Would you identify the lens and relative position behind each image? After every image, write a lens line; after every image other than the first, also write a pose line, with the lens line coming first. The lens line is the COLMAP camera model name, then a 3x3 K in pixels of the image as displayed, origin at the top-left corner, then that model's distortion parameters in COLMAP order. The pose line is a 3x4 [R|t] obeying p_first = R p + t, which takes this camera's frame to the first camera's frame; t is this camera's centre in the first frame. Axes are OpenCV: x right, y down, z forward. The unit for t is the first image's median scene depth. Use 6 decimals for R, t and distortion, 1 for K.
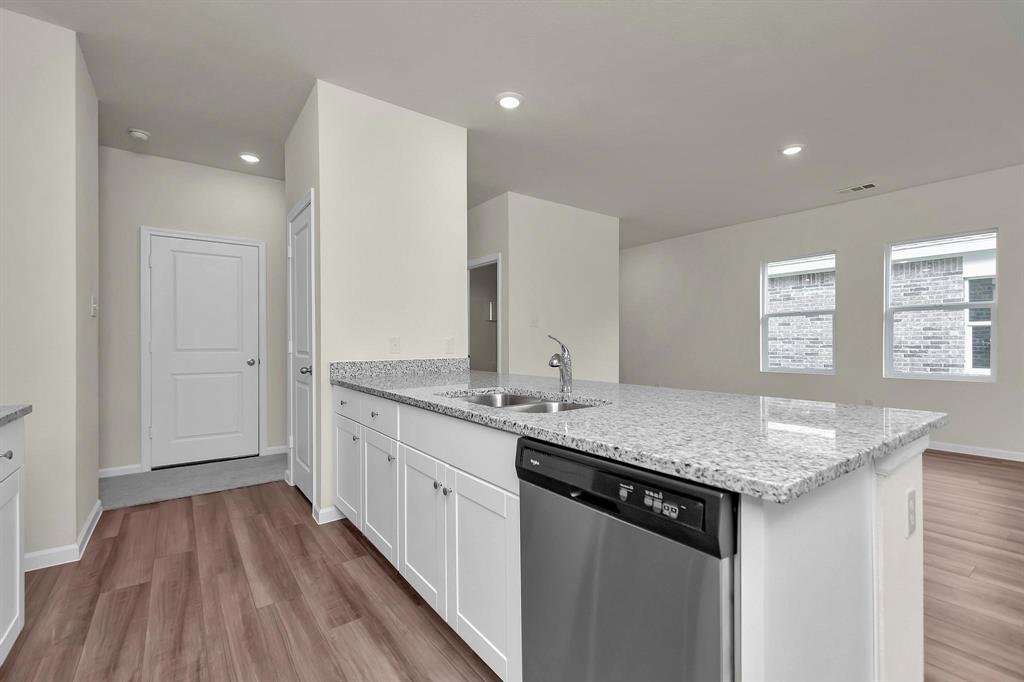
lens RADIAL K [[458.0, 0, 527.9], [0, 458.0, 343.5], [0, 0, 1]] dist [-0.000182, -0.000101]
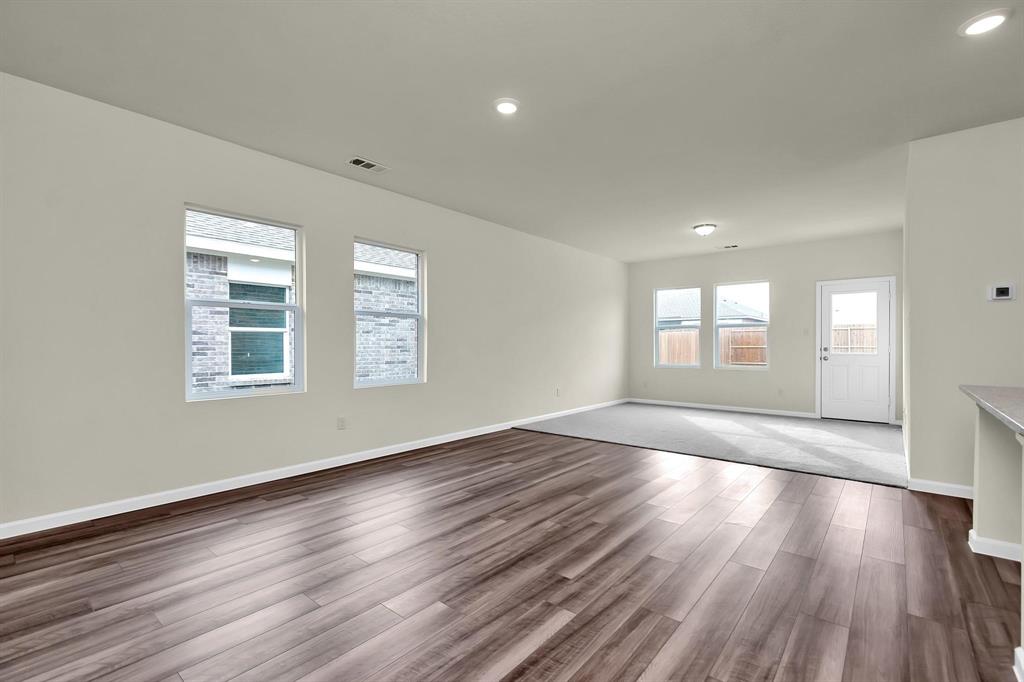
lens RADIAL K [[451.6, 0, 528.9], [0, 451.6, 346.4], [0, 0, 1]] dist [0.002392, 0.000270]
pose [[-0.236019, 0.000884, 0.971748, -0.099483], [0.004294, 0.999991, 0.000133, -0.003958], [-0.971739, 0.004204, -0.236021, 0.601928]]
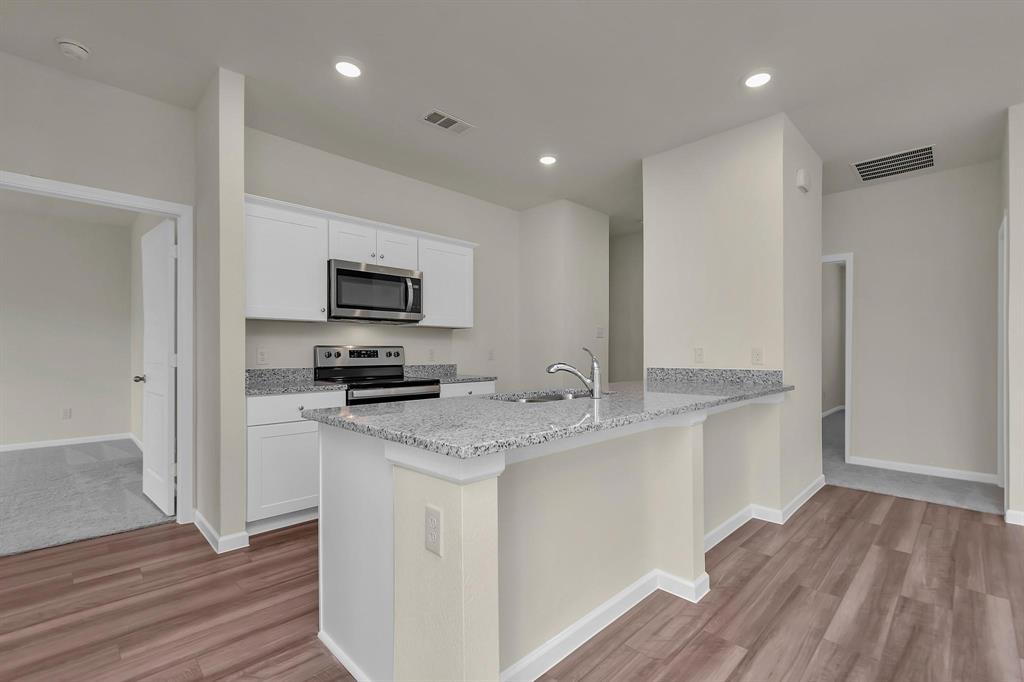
lens RADIAL K [[453.7, 0, 525.5], [0, 453.7, 352.5], [0, 0, 1]] dist [0.004446, 0.000657]
pose [[0.142372, 0.006861, -0.989789, 0.312476], [-0.004897, 0.999969, 0.006227, -0.002987], [0.989801, 0.003961, 0.142401, 0.186102]]
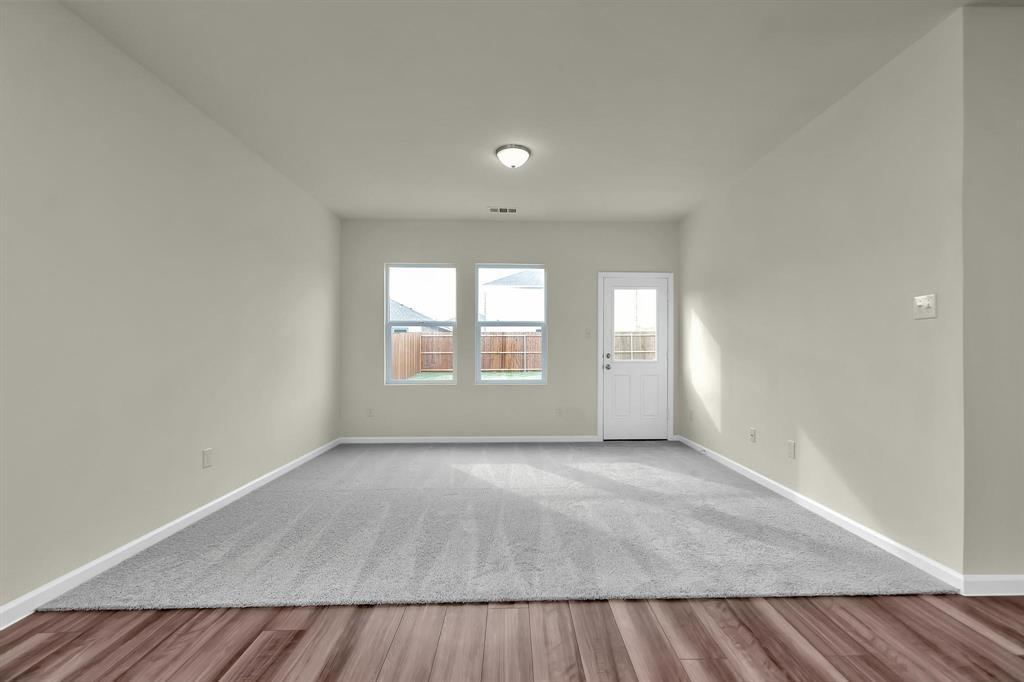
lens RADIAL K [[451.6, 0, 528.9], [0, 451.6, 346.4], [0, 0, 1]] dist [0.002392, 0.000270]
pose [[-0.816281, 0.010801, 0.577555, 0.329563], [0.006387, 0.999933, -0.009673, -0.004563], [-0.577620, -0.004207, -0.816295, 0.485916]]
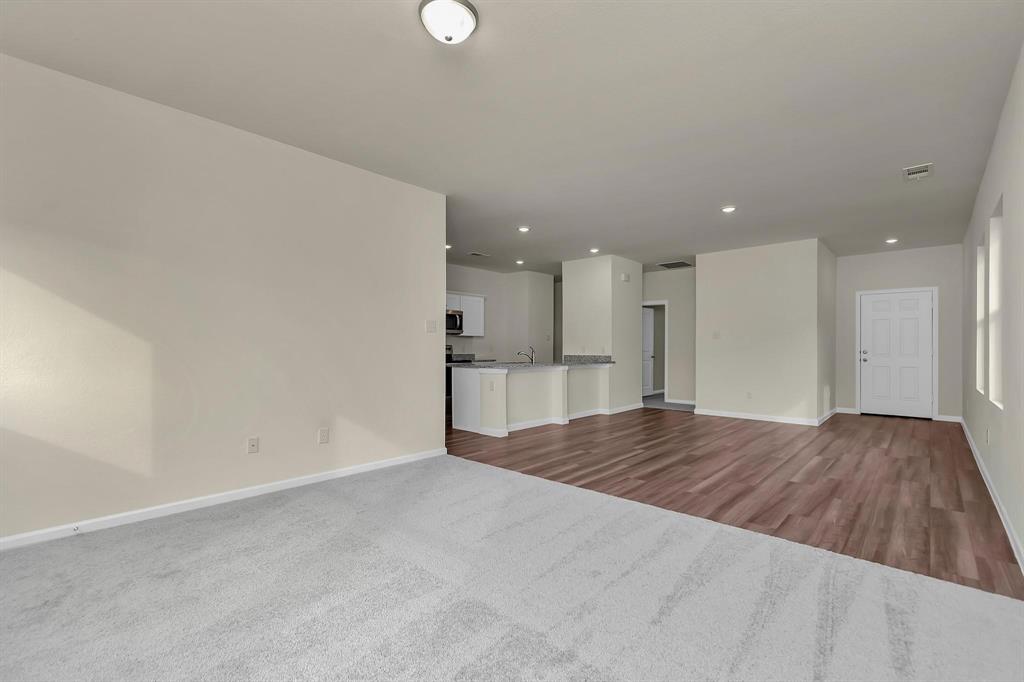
lens RADIAL K [[451.6, 0, 528.9], [0, 451.6, 346.4], [0, 0, 1]] dist [0.002392, 0.000270]
pose [[0.192656, 0.003362, -0.981261, 0.925710], [-0.006930, 0.999974, 0.002066, -0.006772], [0.981242, 0.006402, 0.192674, 0.087899]]
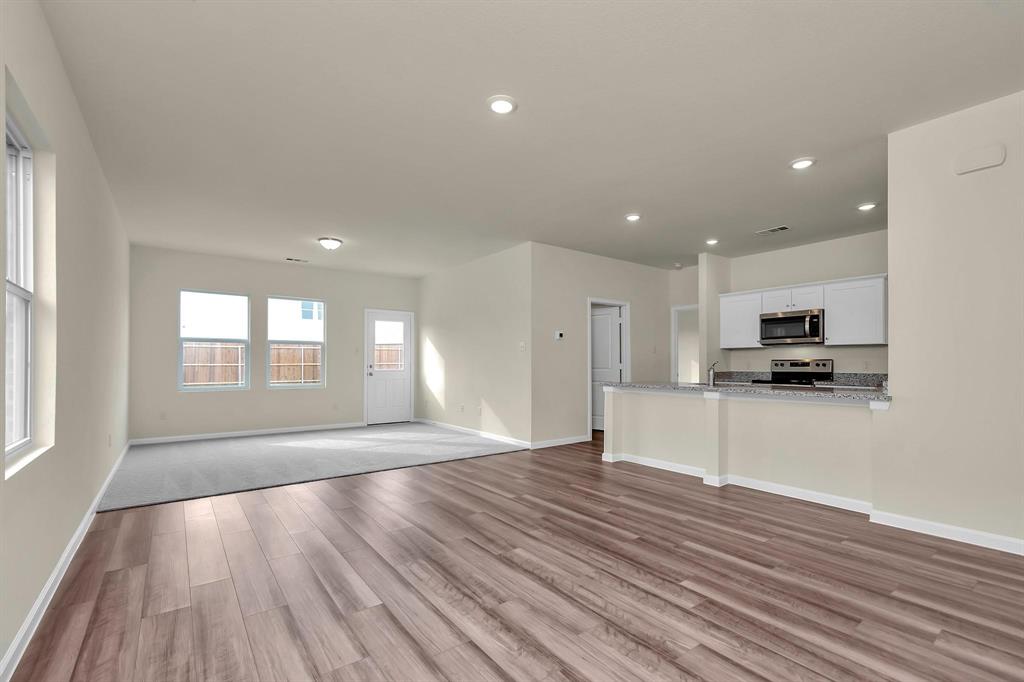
lens RADIAL K [[455.8, 0, 527.7], [0, 455.8, 364.7], [0, 0, 1]] dist [-0.002067, -0.001094]
pose [[-0.999974, 0.005466, -0.004612, 0.281012], [0.005430, 0.999955, 0.007816, -0.006200], [0.004655, 0.007791, -0.999959, 0.903990]]
